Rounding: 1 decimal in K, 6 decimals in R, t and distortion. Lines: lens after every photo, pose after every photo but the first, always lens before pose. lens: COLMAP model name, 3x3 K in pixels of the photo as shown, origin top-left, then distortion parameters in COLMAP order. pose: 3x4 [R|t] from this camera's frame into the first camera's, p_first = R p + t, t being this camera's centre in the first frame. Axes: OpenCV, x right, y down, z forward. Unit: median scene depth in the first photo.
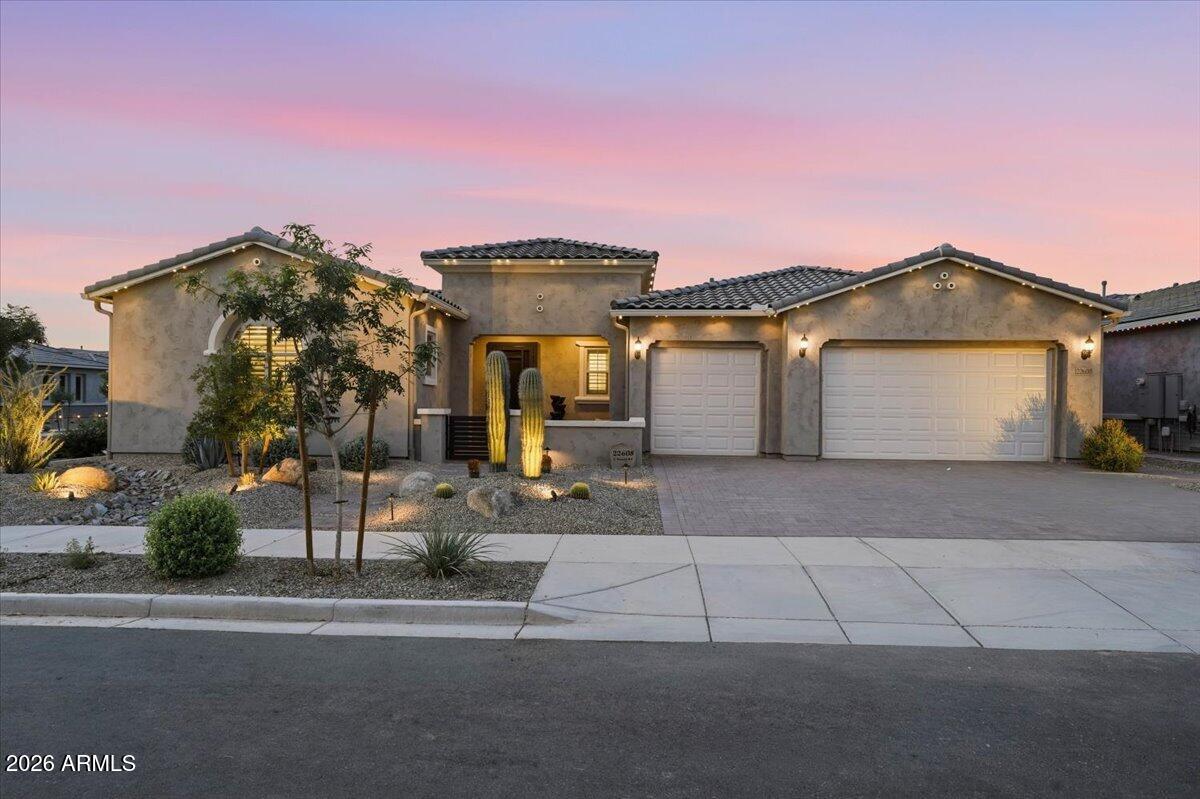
lens RADIAL K [[740.3, 0, 600.0], [0, 740.3, 399.5], [0, 0, 1]] dist [-0.002120, -0.001465]
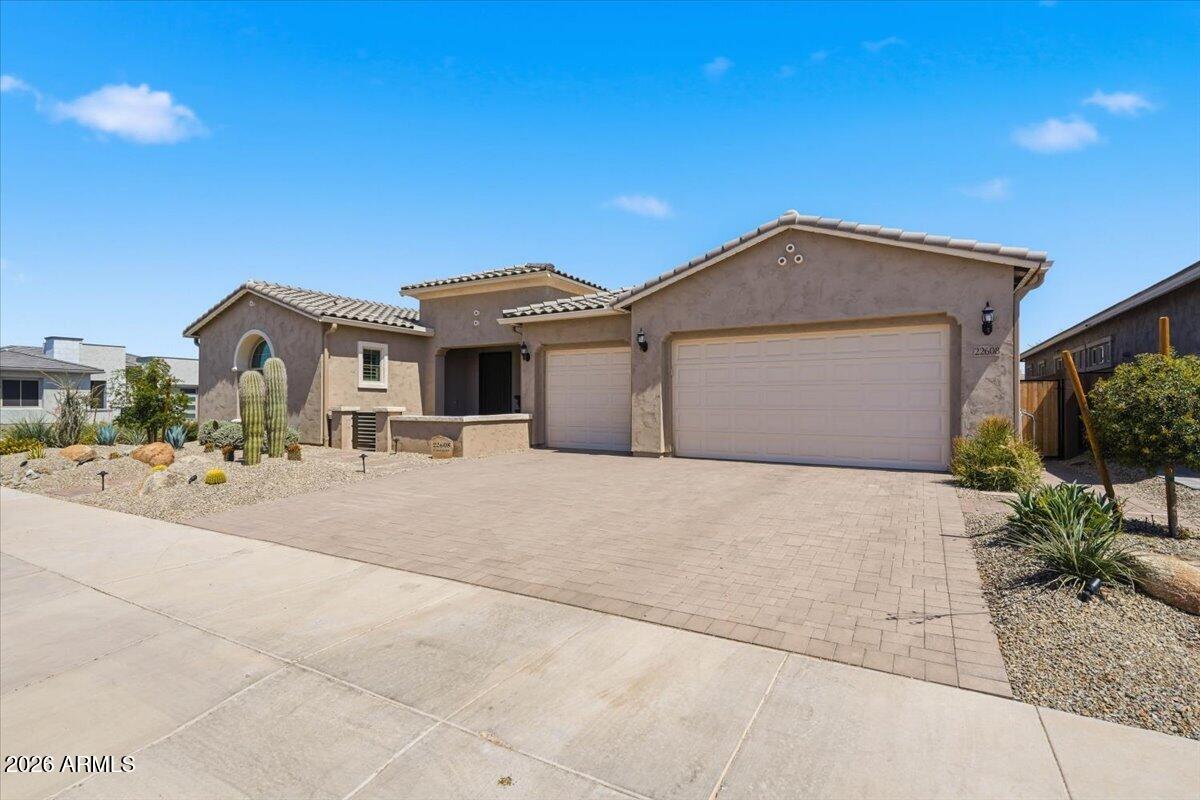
lens RADIAL K [[559.8, 0, 599.9], [0, 559.8, 409.0], [0, 0, 1]] dist [0.000610, -0.000197]
pose [[0.887370, -0.003838, -0.461042, 0.561458], [0.008309, 0.999936, 0.007668, 0.011822], [0.460983, -0.010635, 0.887345, 0.315916]]
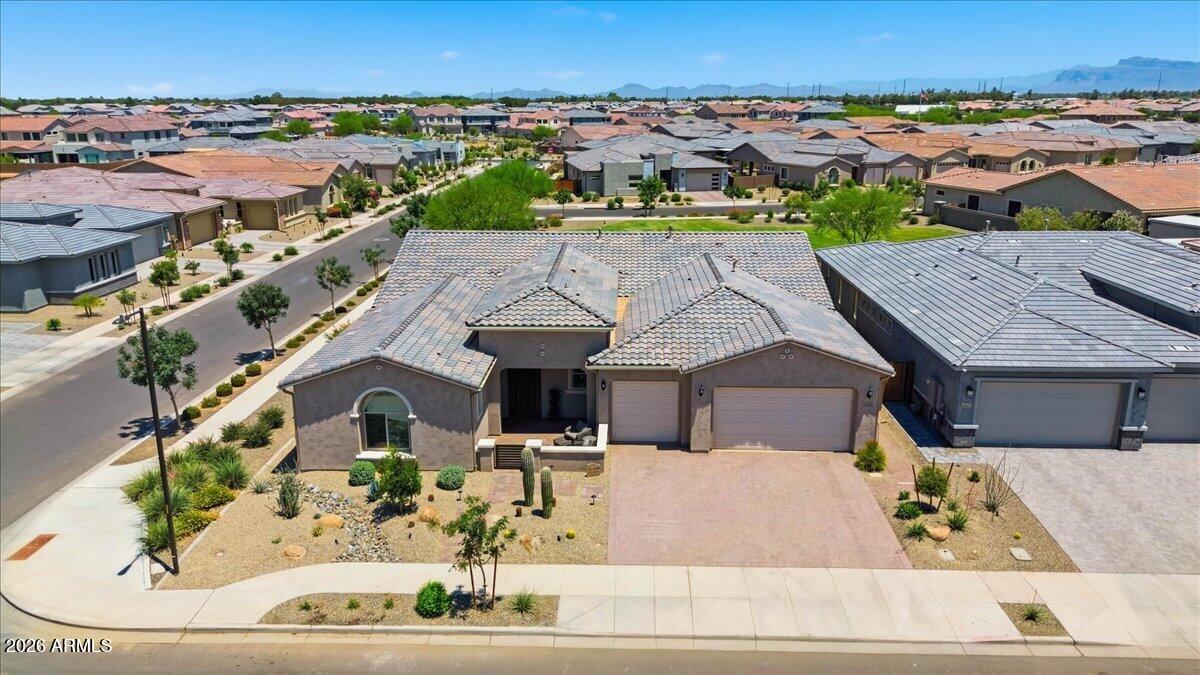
lens RADIAL K [[859.5, 0, 606.2], [0, 859.5, 339.1], [0, 0, 1]] dist [0.065005, -0.067408]
pose [[0.999786, -0.012147, 0.016716, 0.027958], [0.007208, 0.963167, 0.268807, -0.705045], [-0.019365, -0.268629, 0.963049, -0.831333]]
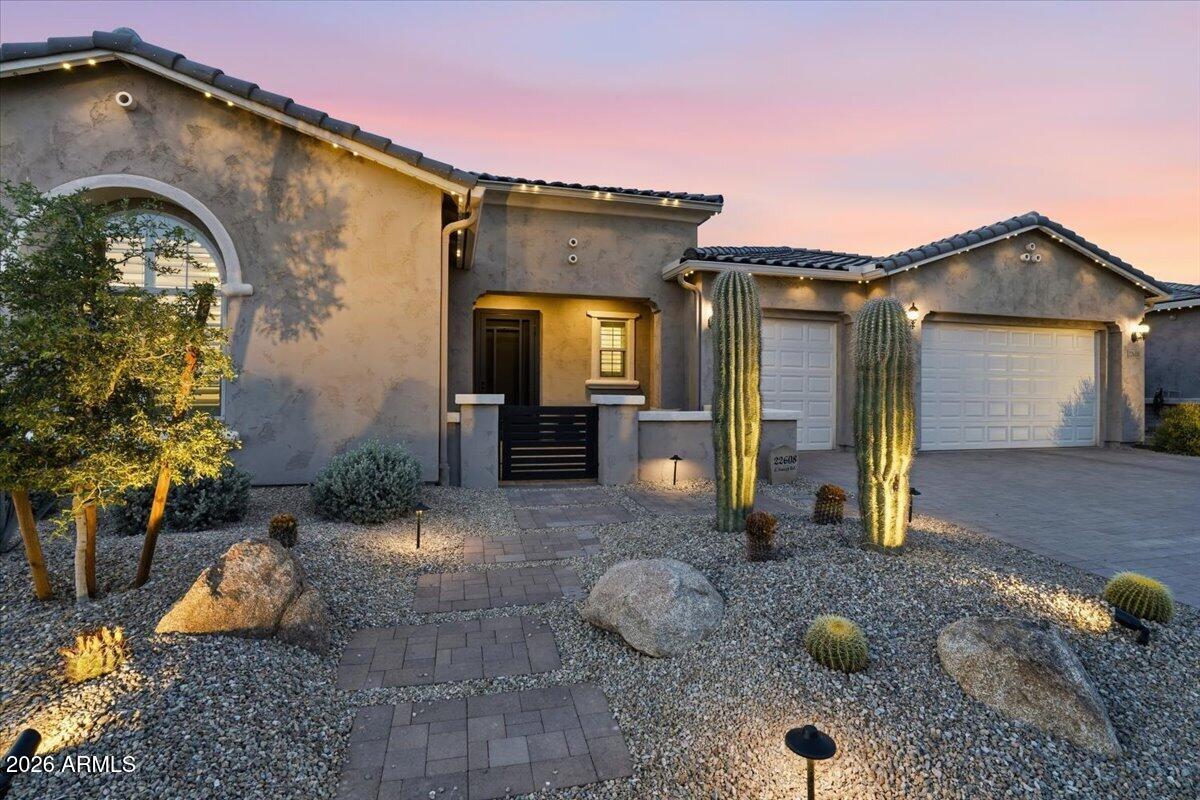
lens RADIAL K [[560.3, 0, 600.5], [0, 560.3, 384.5], [0, 0, 1]] dist [-0.029842, 0.001027]
pose [[0.955655, 0.001228, 0.294484, -0.239768], [0.001310, 0.999964, -0.008421, 0.007748], [-0.294484, 0.008434, 0.955619, 0.503985]]
